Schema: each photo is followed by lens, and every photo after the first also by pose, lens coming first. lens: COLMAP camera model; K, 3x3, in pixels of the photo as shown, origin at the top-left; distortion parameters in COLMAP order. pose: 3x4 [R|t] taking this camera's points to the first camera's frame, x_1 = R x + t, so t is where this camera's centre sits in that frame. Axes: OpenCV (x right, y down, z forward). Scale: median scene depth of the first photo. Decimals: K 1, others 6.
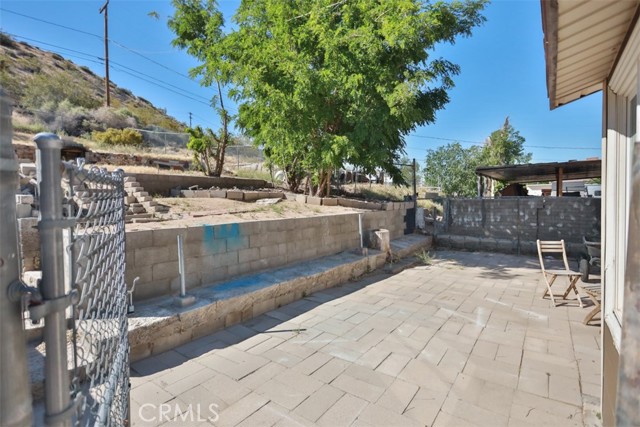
lens RADIAL K [[316.9, 0, 318.5], [0, 316.9, 208.4], [0, 0, 1]] dist [-0.005795, 0.001766]
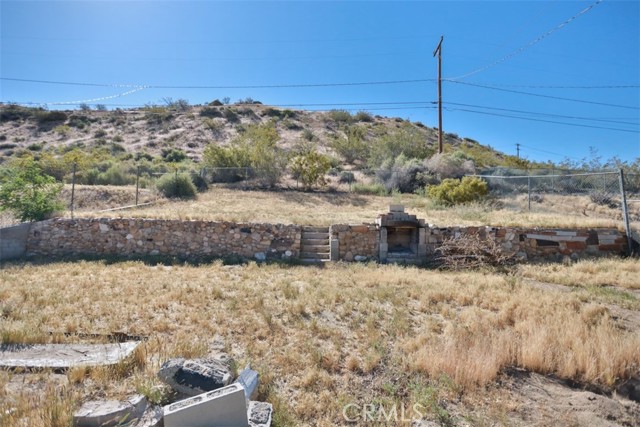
lens RADIAL K [[316.9, 0, 318.7], [0, 316.9, 210.8], [0, 0, 1]] dist [-0.005795, 0.001766]
pose [[0.595333, -0.039068, -0.802529, -0.384414], [-0.047920, 0.995313, -0.084001, -0.164648], [0.802049, 0.088466, 0.590670, 0.509442]]
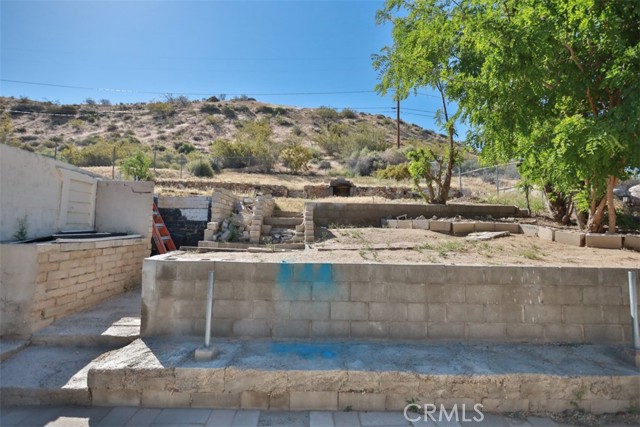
lens RADIAL K [[316.9, 0, 320.0], [0, 316.9, 210.0], [0, 0, 1]] dist [-0.005795, 0.001766]
pose [[0.618958, -0.022862, -0.785091, 0.125118], [-0.048531, 0.996553, -0.067282, -0.010929], [0.783923, 0.079746, 0.615715, 0.210785]]
